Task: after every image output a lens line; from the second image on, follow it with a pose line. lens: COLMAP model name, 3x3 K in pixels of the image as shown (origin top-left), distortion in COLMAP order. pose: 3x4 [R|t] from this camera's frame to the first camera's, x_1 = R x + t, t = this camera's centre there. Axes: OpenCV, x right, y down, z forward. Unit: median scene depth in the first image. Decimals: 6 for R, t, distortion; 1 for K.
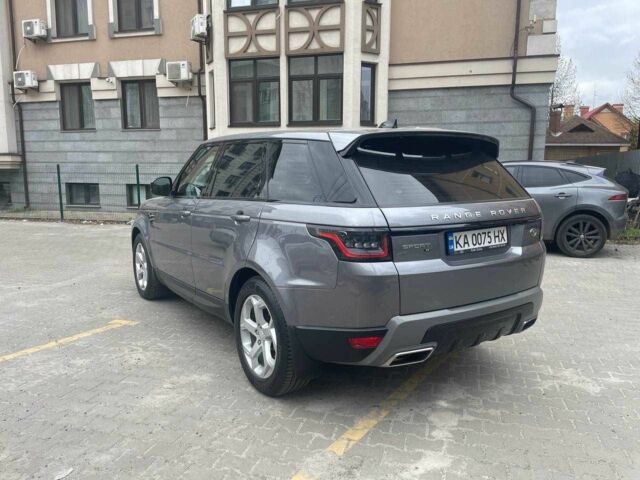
lens RADIAL K [[484.5, 0, 322.1], [0, 484.5, 238.6], [0, 0, 1]] dist [0.074887, -0.098109]
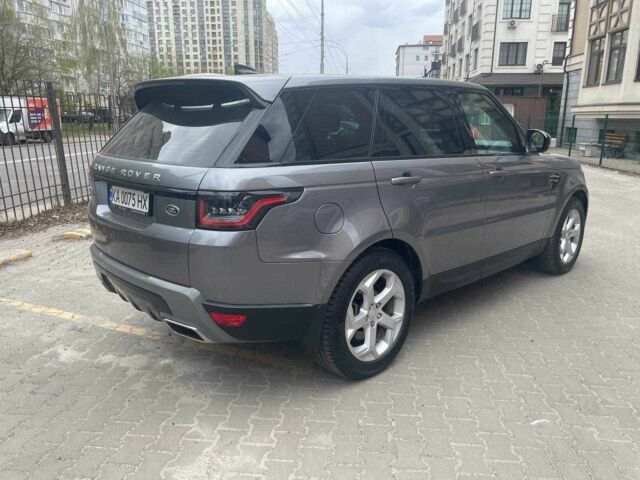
lens RADIAL K [[484.5, 0, 325.5], [0, 484.5, 238.7], [0, 0, 1]] dist [0.074887, -0.098109]
pose [[0.181655, 0.234211, -0.955064, 1.034699], [-0.137612, 0.967720, 0.211141, -0.138562], [0.973686, 0.093074, 0.208021, 0.935778]]
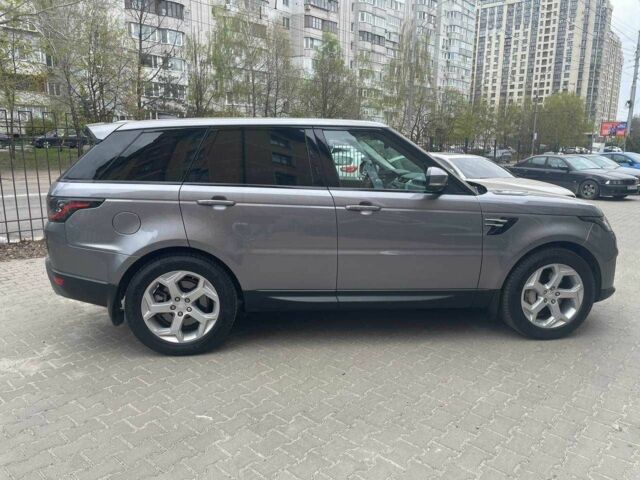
lens RADIAL K [[484.5, 0, 325.0], [0, 484.5, 238.3], [0, 0, 1]] dist [0.074887, -0.098109]
pose [[-0.428076, 0.162500, -0.889013, 1.059121], [-0.136955, 0.960676, 0.241545, -0.277408], [0.893305, 0.225155, -0.388987, 1.810243]]
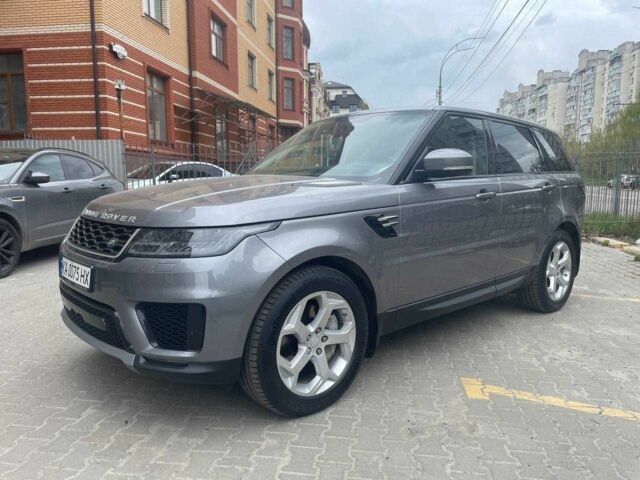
lens RADIAL K [[484.5, 0, 324.2], [0, 484.5, 240.7], [0, 0, 1]] dist [0.074887, -0.098109]
pose [[-0.145223, -0.126374, 0.981295, -1.257767], [0.129492, 0.980850, 0.145481, -0.158301], [-0.980888, 0.148197, -0.126077, 1.635020]]
